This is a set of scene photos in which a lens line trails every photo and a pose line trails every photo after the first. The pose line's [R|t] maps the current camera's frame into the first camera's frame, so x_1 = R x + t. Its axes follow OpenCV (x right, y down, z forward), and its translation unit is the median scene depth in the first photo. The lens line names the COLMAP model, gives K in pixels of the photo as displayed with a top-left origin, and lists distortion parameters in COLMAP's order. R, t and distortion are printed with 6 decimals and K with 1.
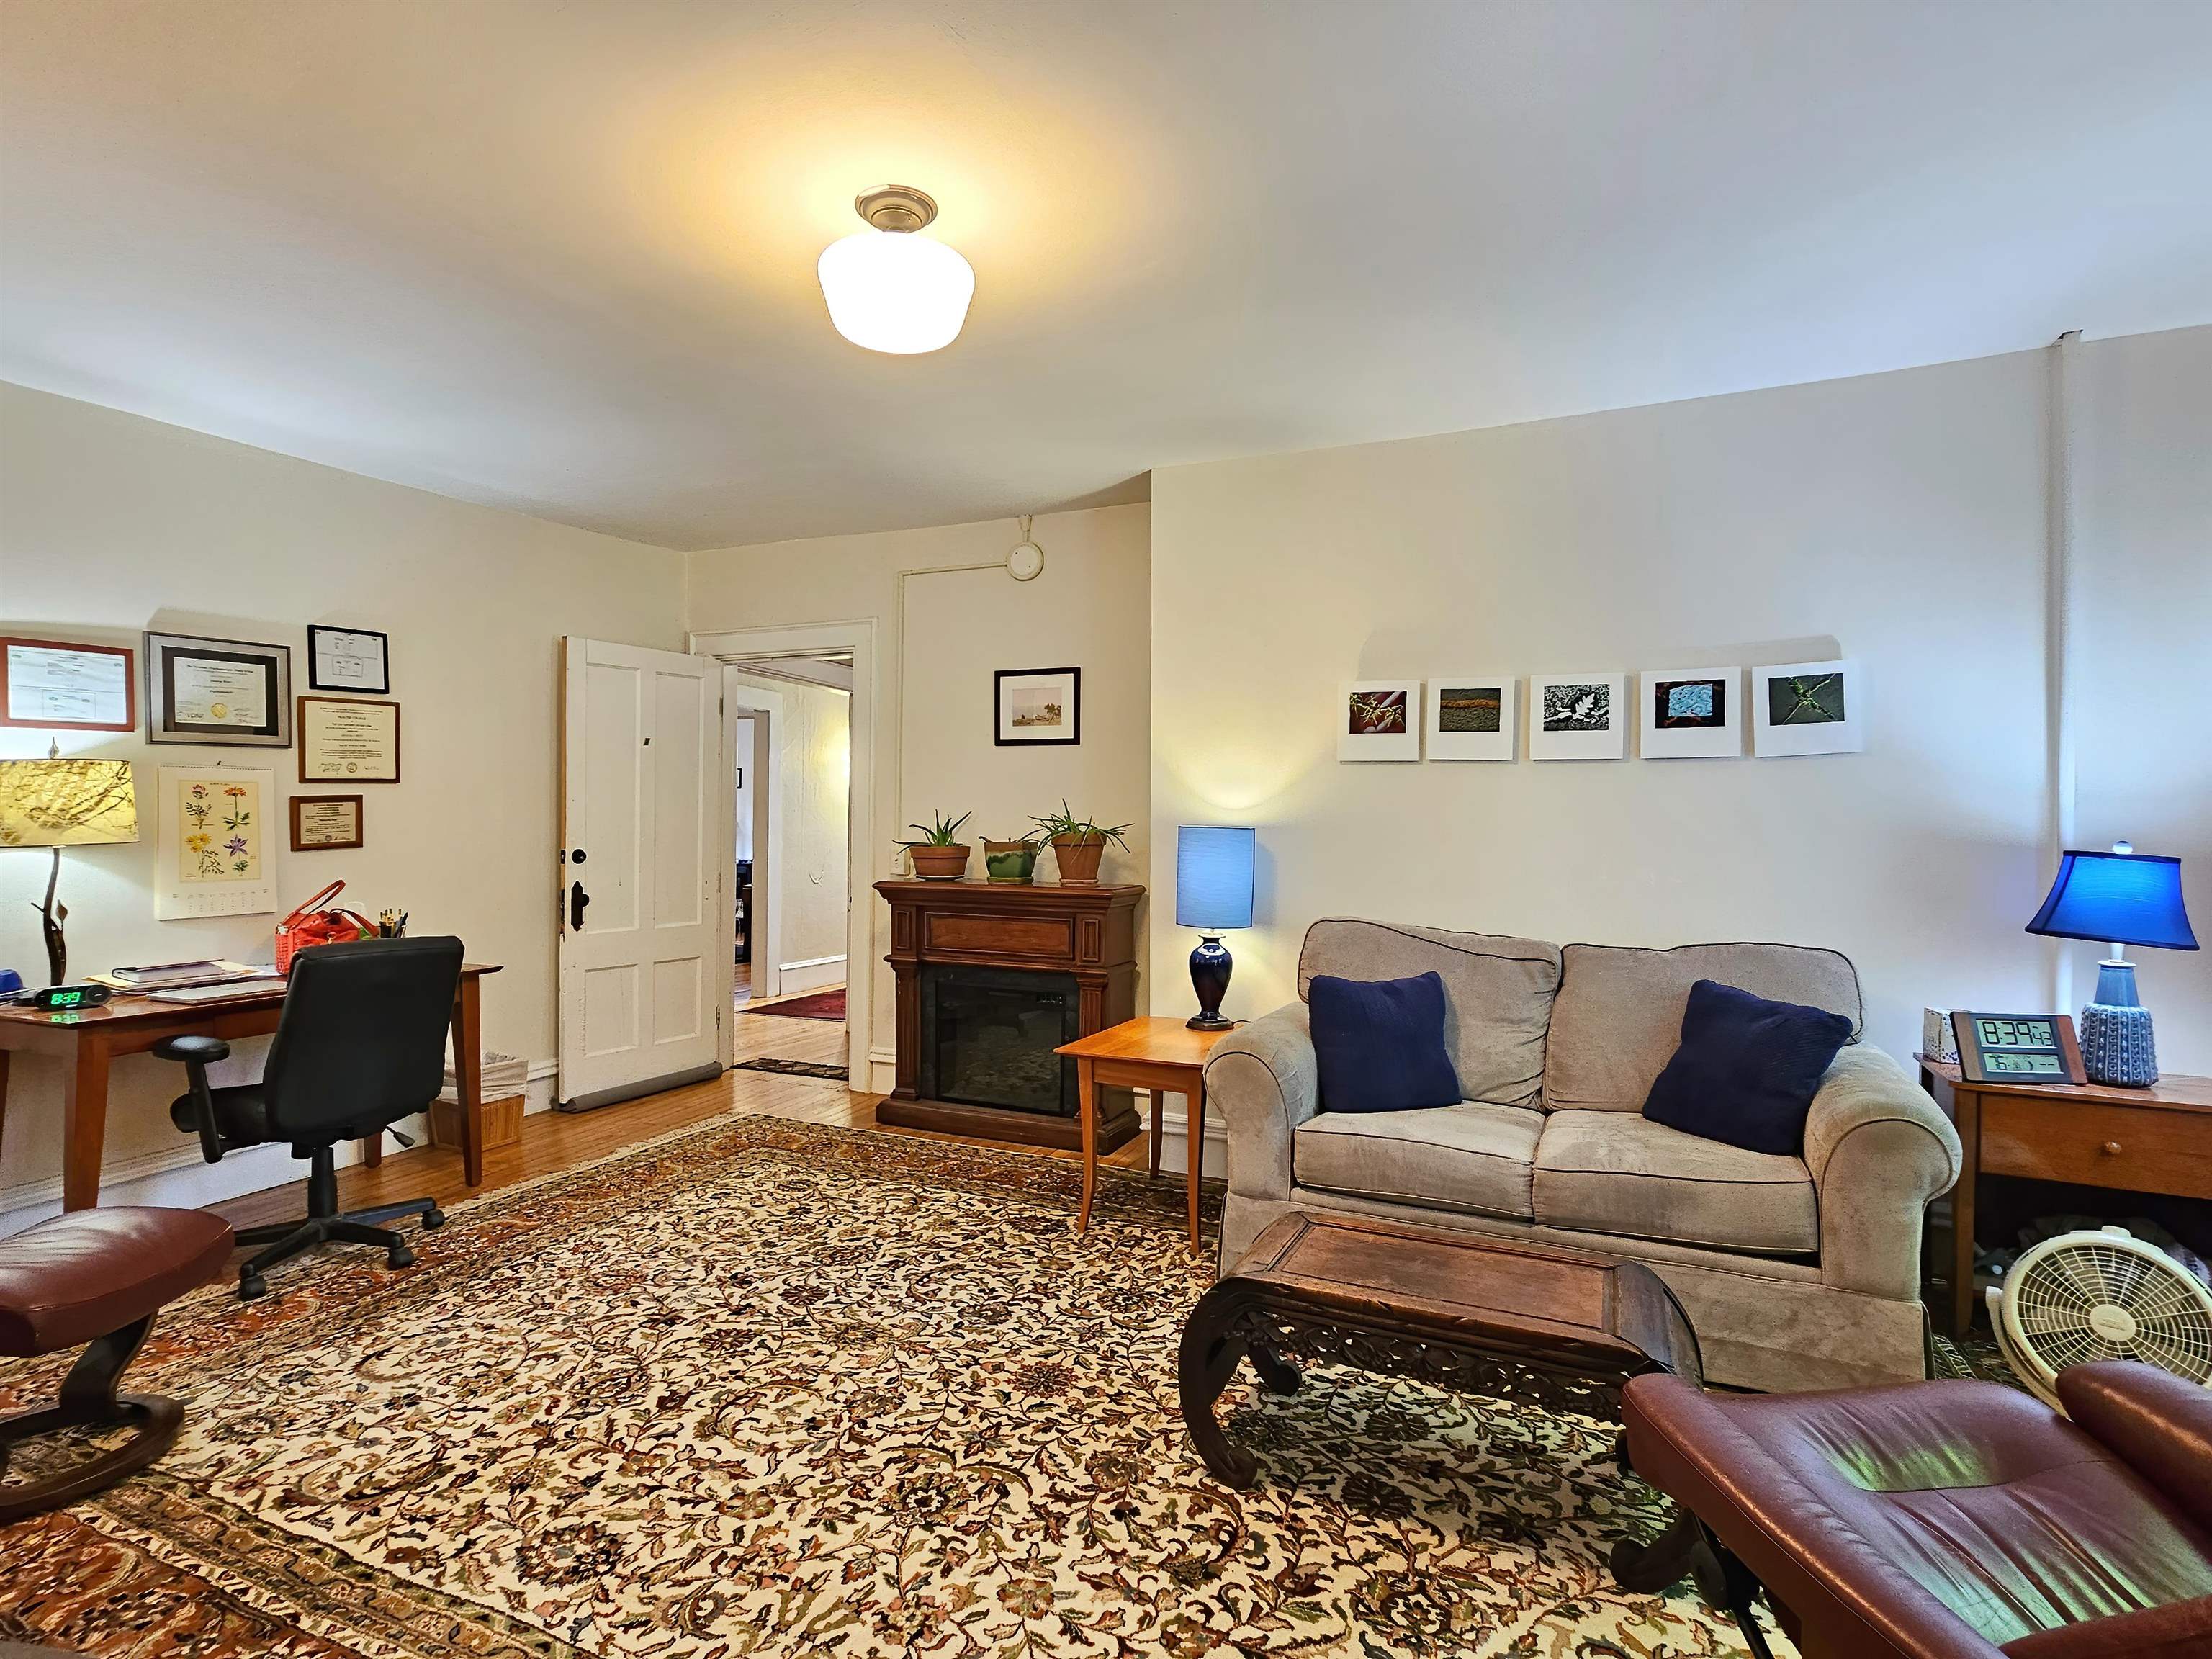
lens RADIAL K [[1117.4, 0, 1105.1], [0, 1117.4, 829.0], [0, 0, 1]] dist [-0.001828, 0.000306]
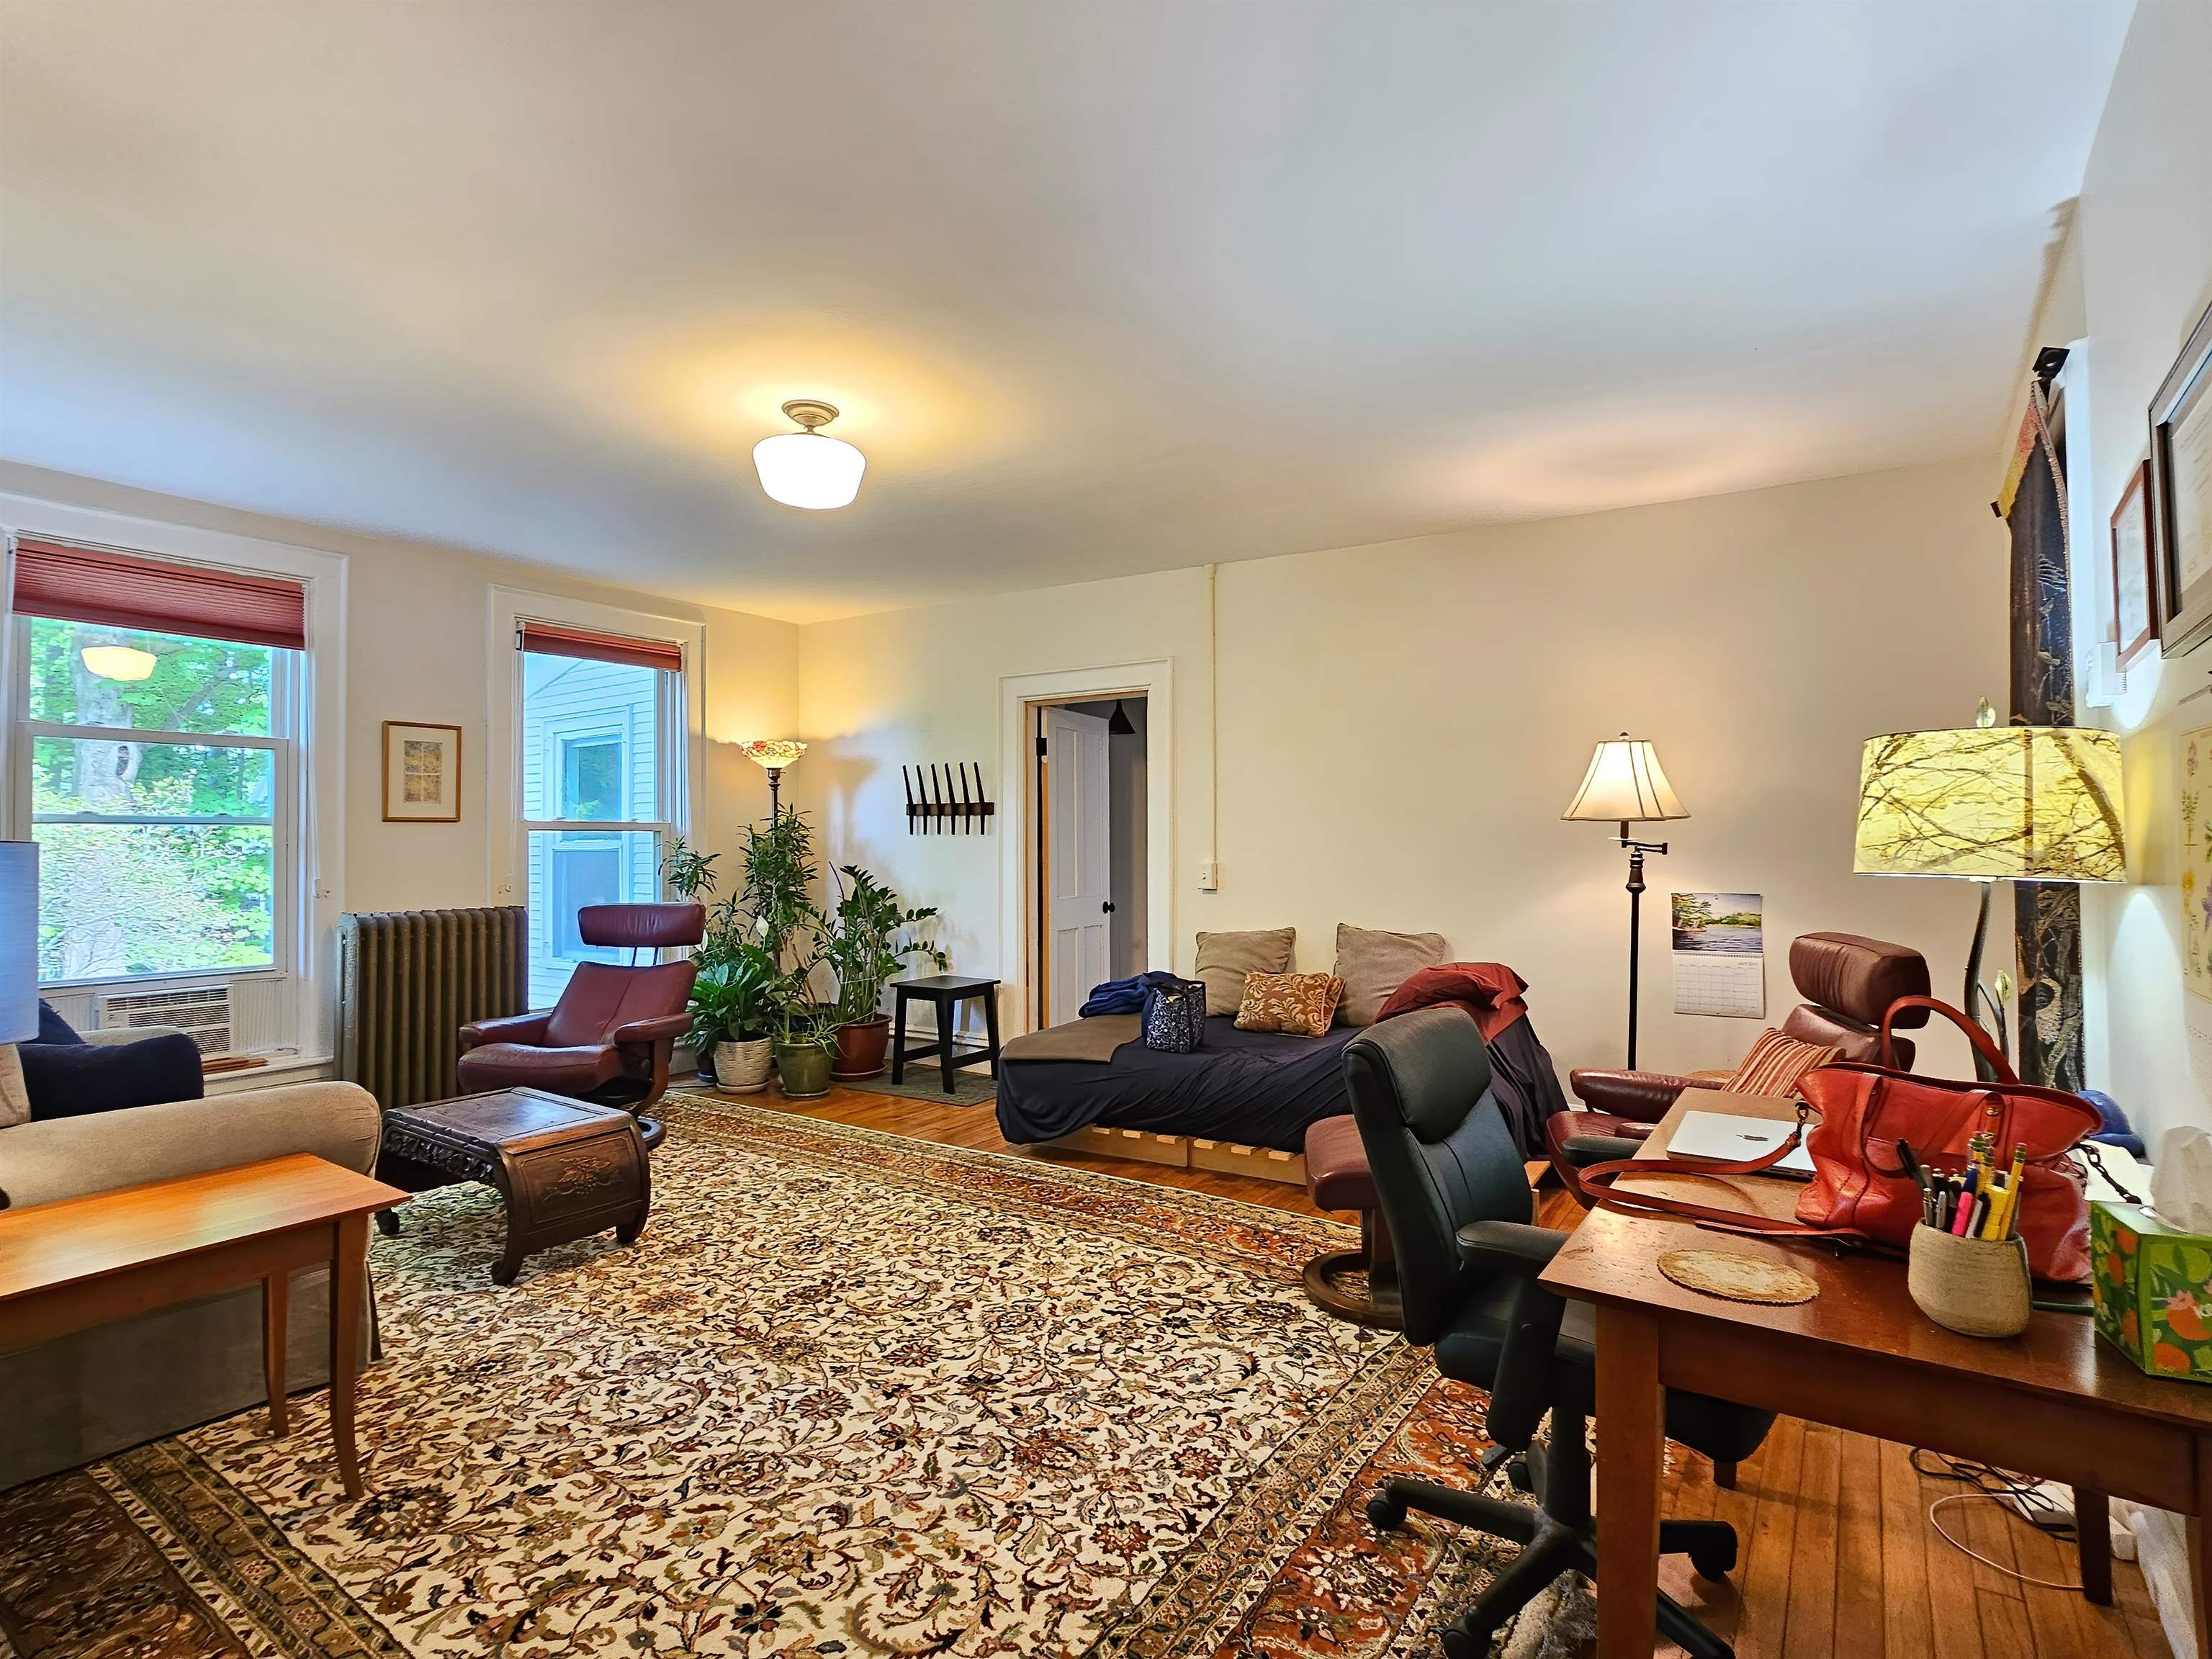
lens RADIAL K [[1117.4, 0, 1105.2], [0, 1117.4, 827.6], [0, 0, 1]] dist [-0.001828, 0.000306]
pose [[-0.982200, 0.000239, 0.187838, -0.711761], [-0.001209, 0.999970, -0.007592, -0.007585], [-0.187835, -0.007684, -0.982171, 2.005325]]
